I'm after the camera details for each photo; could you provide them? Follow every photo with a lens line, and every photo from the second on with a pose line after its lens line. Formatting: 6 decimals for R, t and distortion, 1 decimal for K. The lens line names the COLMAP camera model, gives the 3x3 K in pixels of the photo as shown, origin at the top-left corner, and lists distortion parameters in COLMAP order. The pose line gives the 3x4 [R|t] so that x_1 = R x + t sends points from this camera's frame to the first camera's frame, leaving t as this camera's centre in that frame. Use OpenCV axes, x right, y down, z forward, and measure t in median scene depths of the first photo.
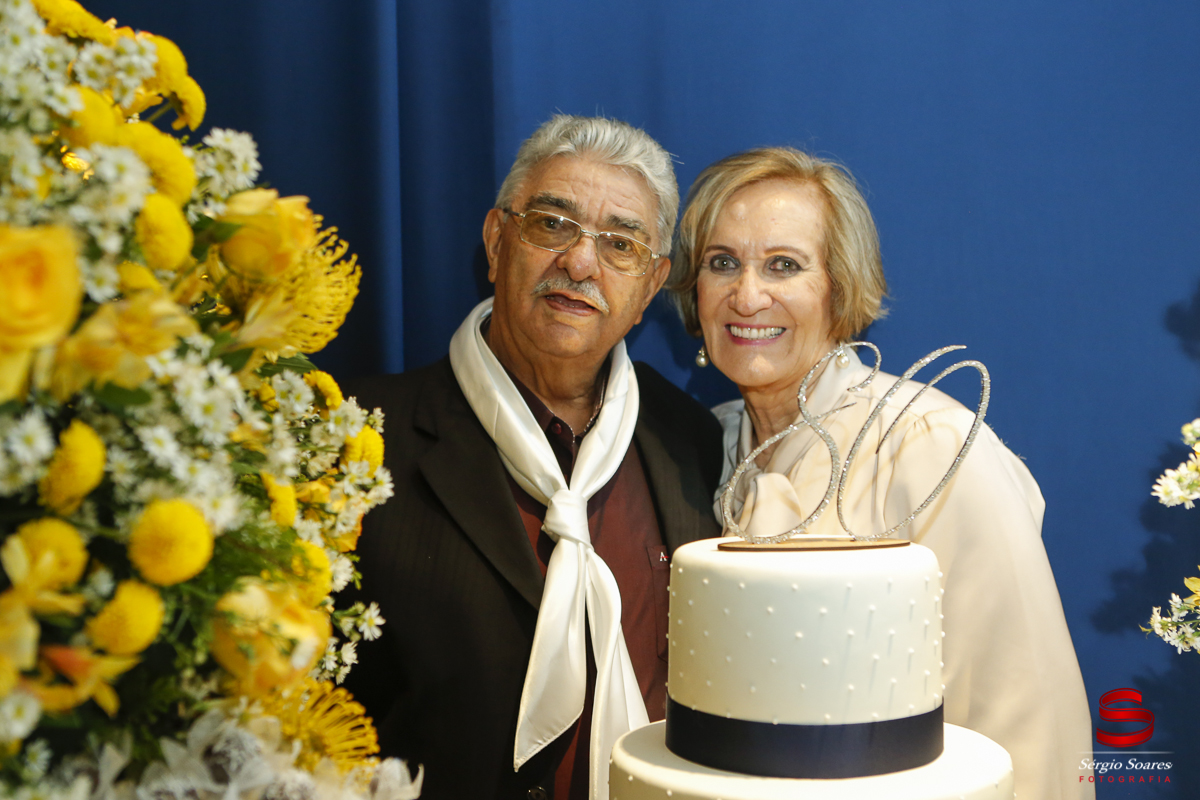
lens RADIAL K [[1449.8, 0, 600.0], [0, 1449.8, 400.0], [0, 0, 1]] dist [-0.005147, -0.008905]
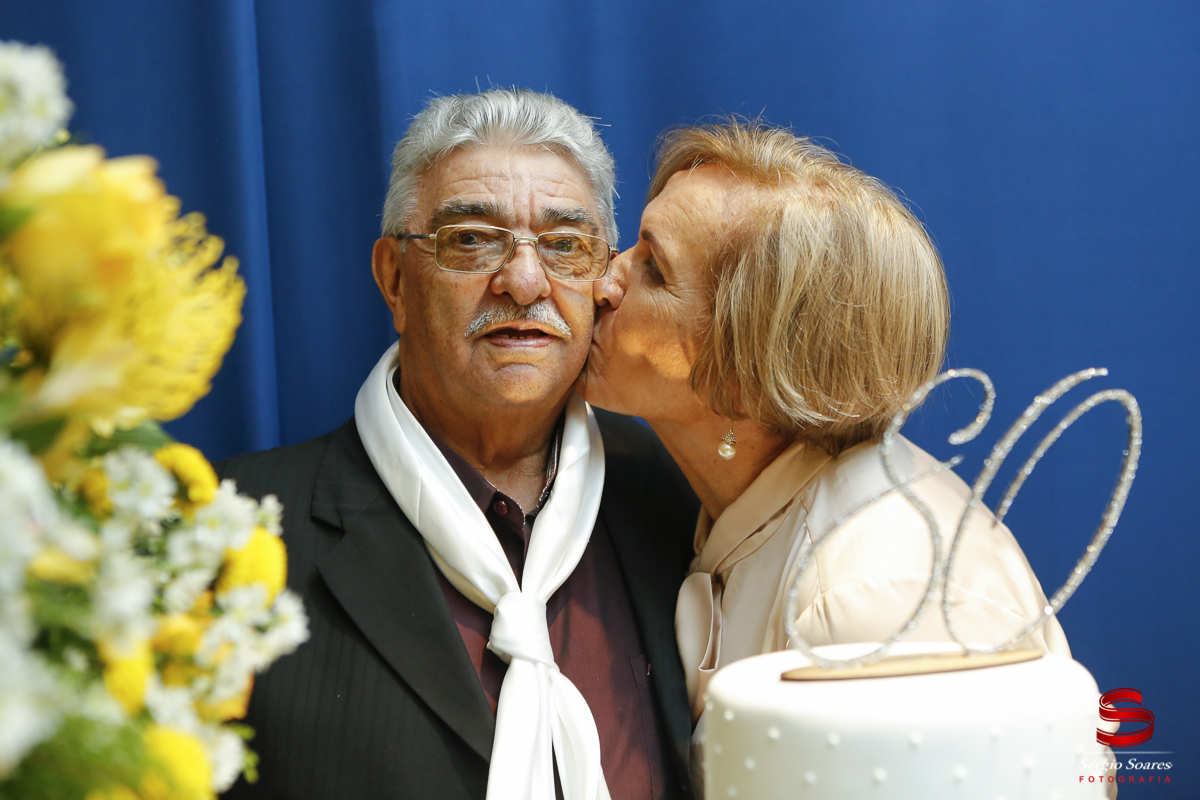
lens RADIAL K [[1566.1, 0, 600.0], [0, 1566.1, 400.0], [0, 0, 1]] dist [0.011522, 0.010480]
pose [[0.995670, -0.040995, 0.083428, -0.065071], [0.043976, 0.998447, -0.034213, -0.008447], [-0.081896, 0.037734, 0.995926, 0.292891]]
